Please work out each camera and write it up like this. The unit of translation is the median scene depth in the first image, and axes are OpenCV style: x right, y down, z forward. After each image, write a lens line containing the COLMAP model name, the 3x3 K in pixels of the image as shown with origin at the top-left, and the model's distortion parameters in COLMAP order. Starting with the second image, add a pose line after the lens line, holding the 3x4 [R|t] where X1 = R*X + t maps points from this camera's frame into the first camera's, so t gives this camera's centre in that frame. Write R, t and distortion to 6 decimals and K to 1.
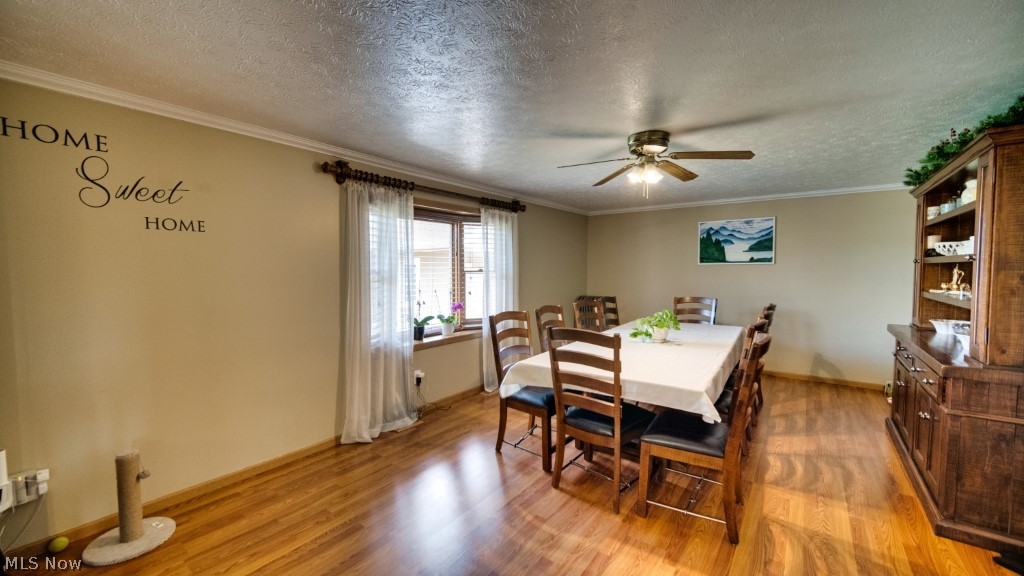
lens RADIAL K [[407.6, 0, 507.6], [0, 407.6, 288.0], [0, 0, 1]] dist [-0.000567, -0.000001]
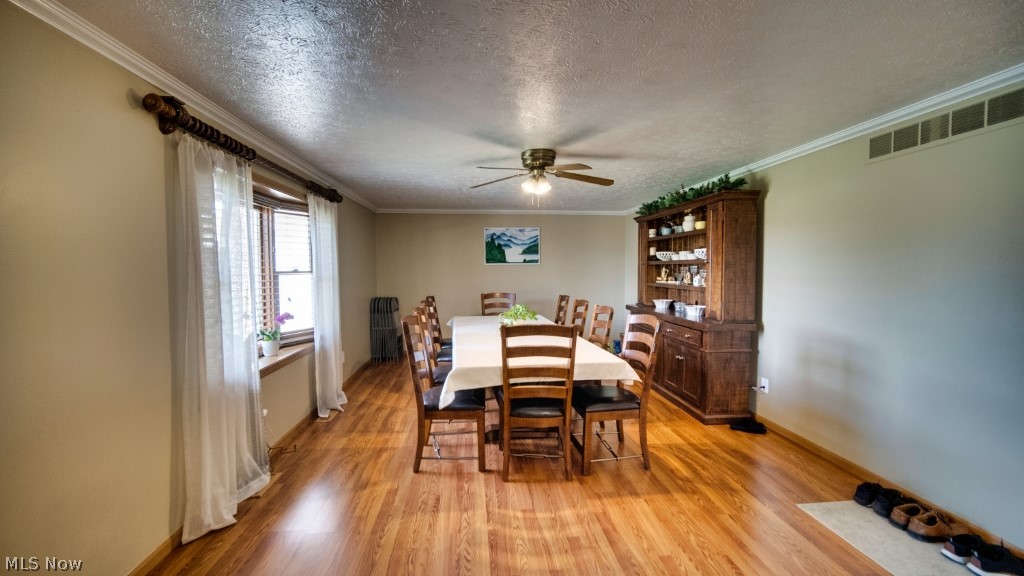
lens RADIAL K [[407.6, 0, 507.5], [0, 407.6, 287.6], [0, 0, 1]] dist [-0.000567, -0.000001]
pose [[0.744383, -0.033067, 0.666933, -0.412443], [0.033695, 0.999361, 0.011941, -0.007676], [-0.666902, 0.013584, 0.745022, 0.170831]]
